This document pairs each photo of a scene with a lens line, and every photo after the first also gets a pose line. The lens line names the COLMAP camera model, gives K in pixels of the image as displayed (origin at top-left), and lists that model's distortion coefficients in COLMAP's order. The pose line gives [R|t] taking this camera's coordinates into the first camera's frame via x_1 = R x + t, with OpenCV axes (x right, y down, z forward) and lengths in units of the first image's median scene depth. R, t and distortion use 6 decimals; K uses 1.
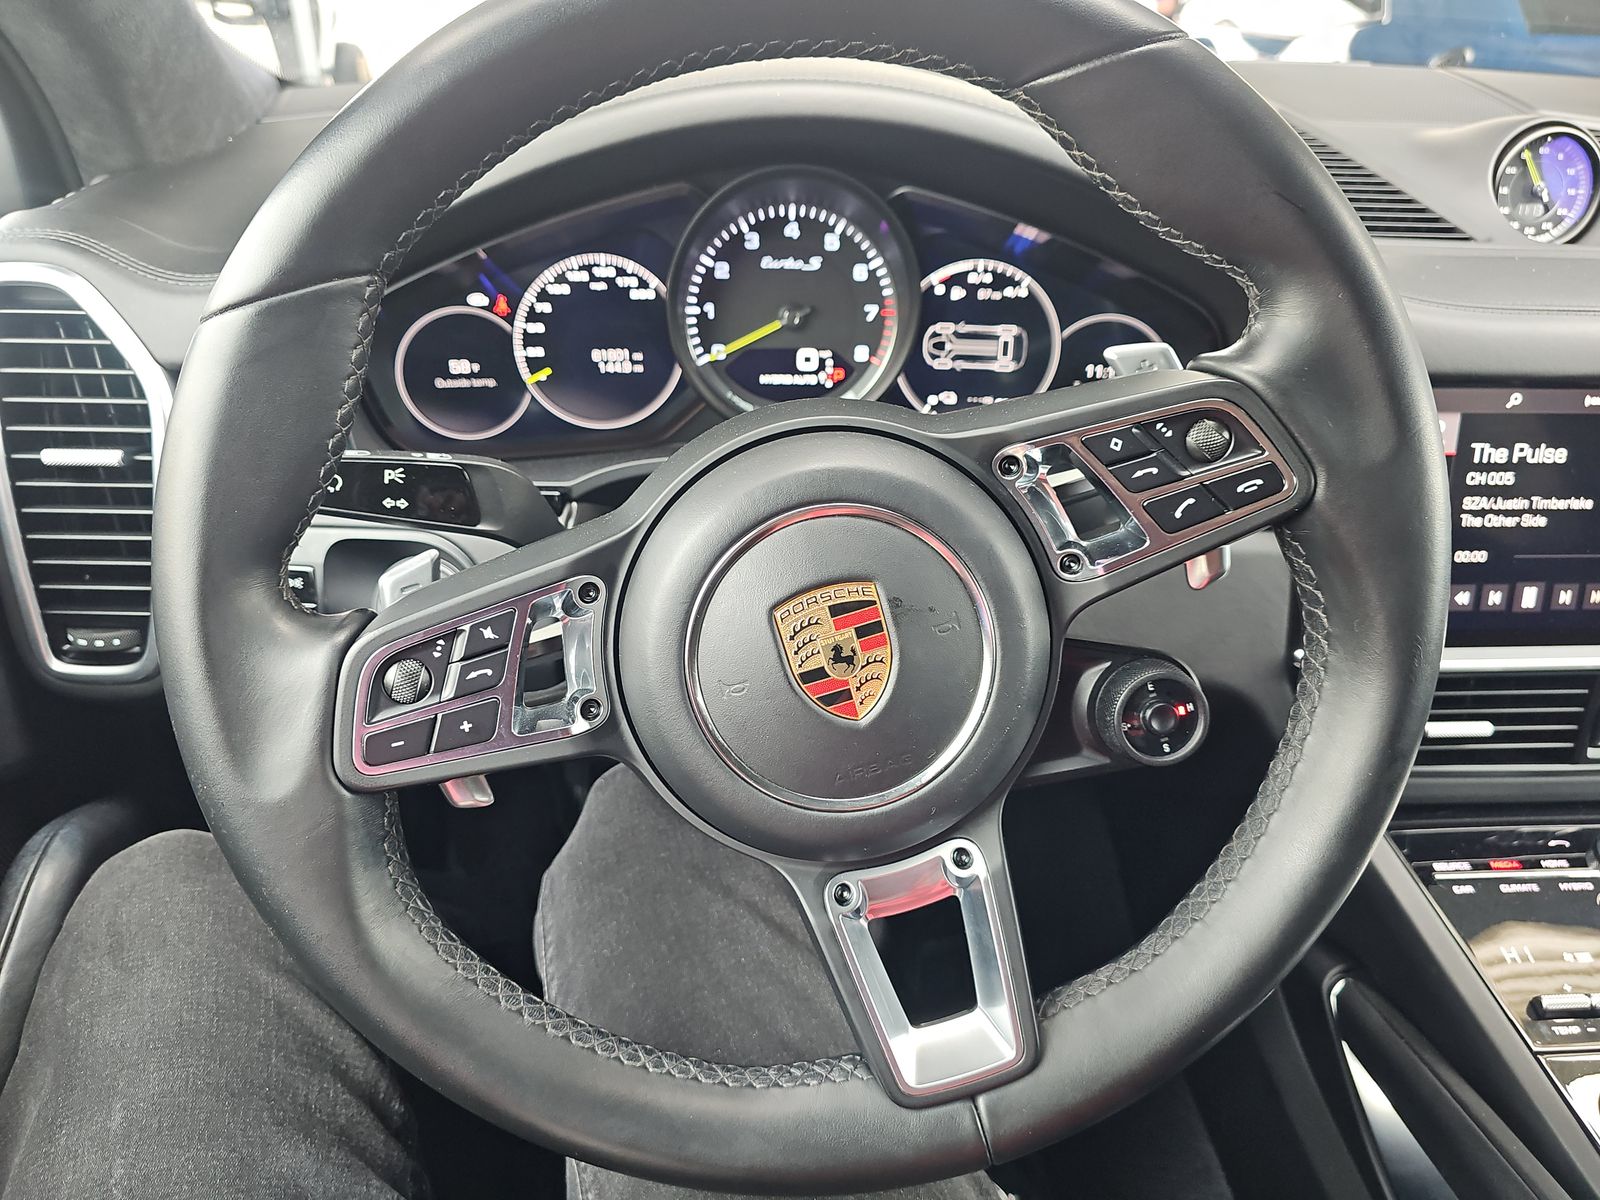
lens RADIAL K [[1054.5, 0, 800.0], [0, 1054.5, 600.0], [0, 0, 1]] dist [0.099604, -0.075608]
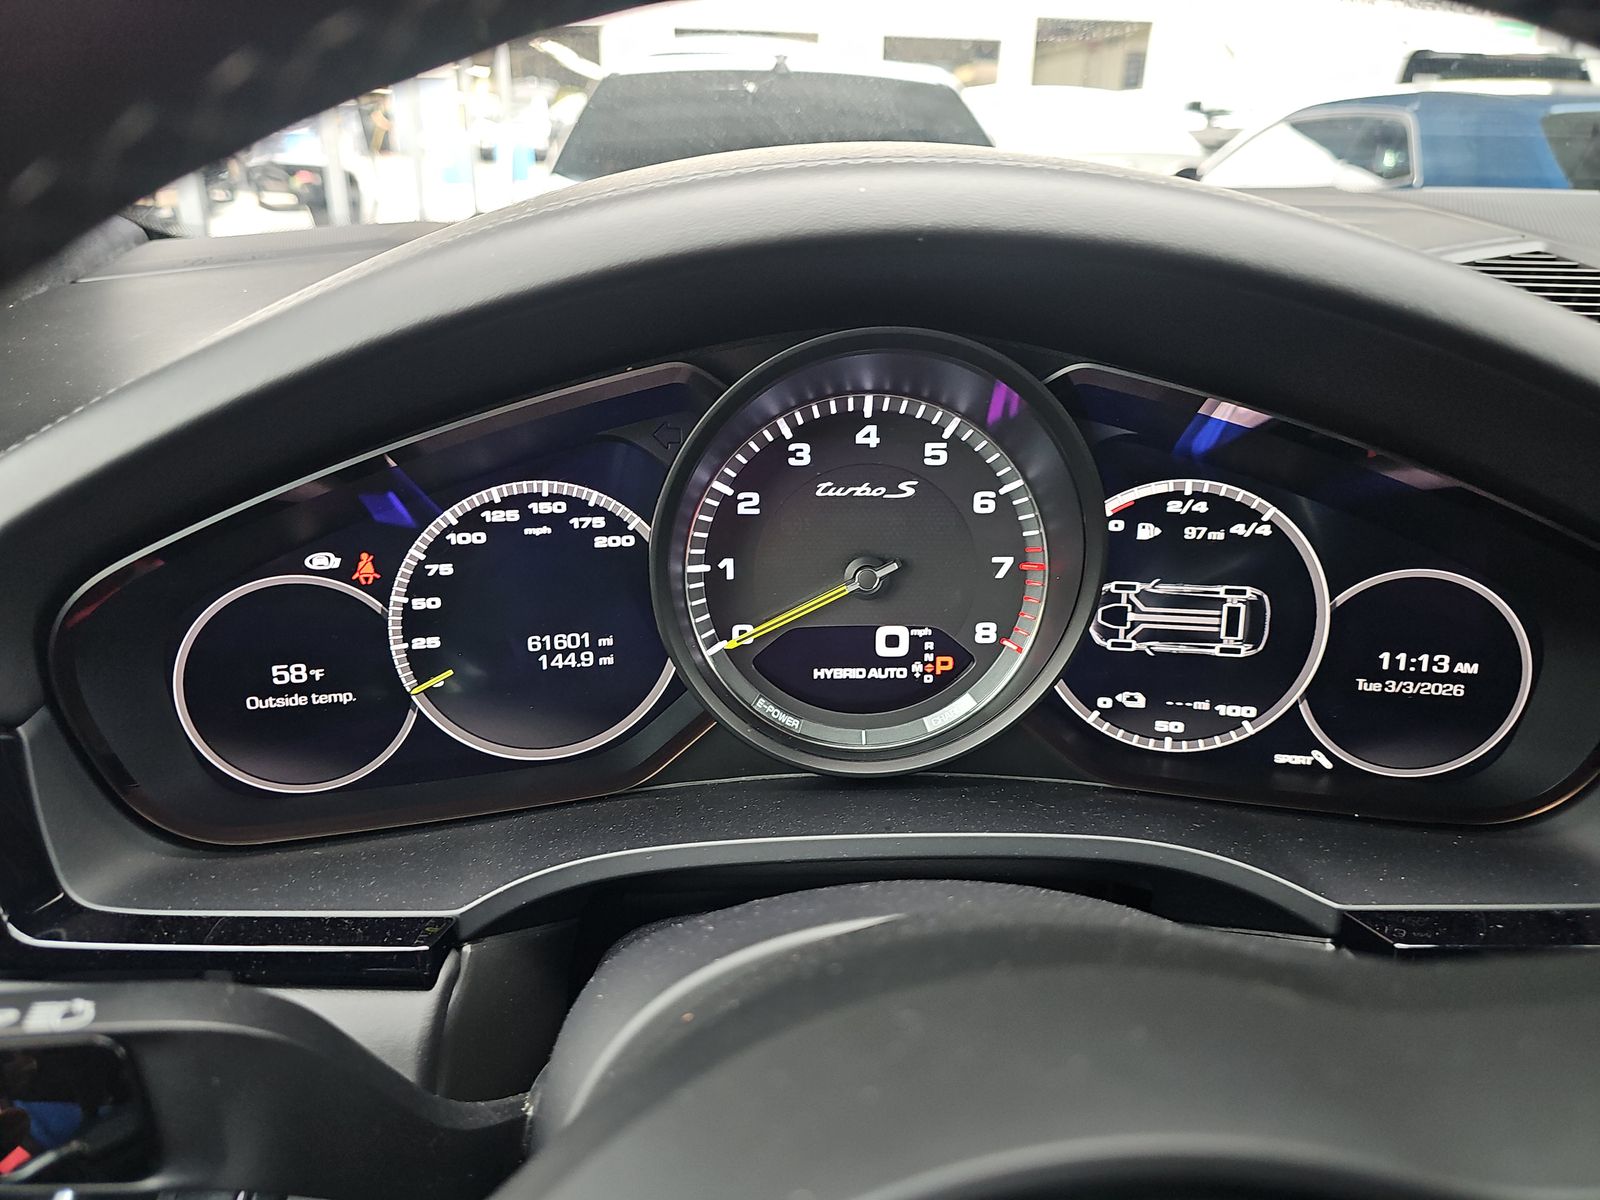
lens RADIAL K [[1089.8, 0, 806.2], [0, 1089.8, 634.6], [0, 0, 1]] dist [0.066387, -0.001260]
pose [[0.999789, -0.009241, -0.018364, -0.030870], [0.007008, 0.992971, -0.118152, -0.165205], [0.019327, 0.117998, 0.992826, 0.411066]]
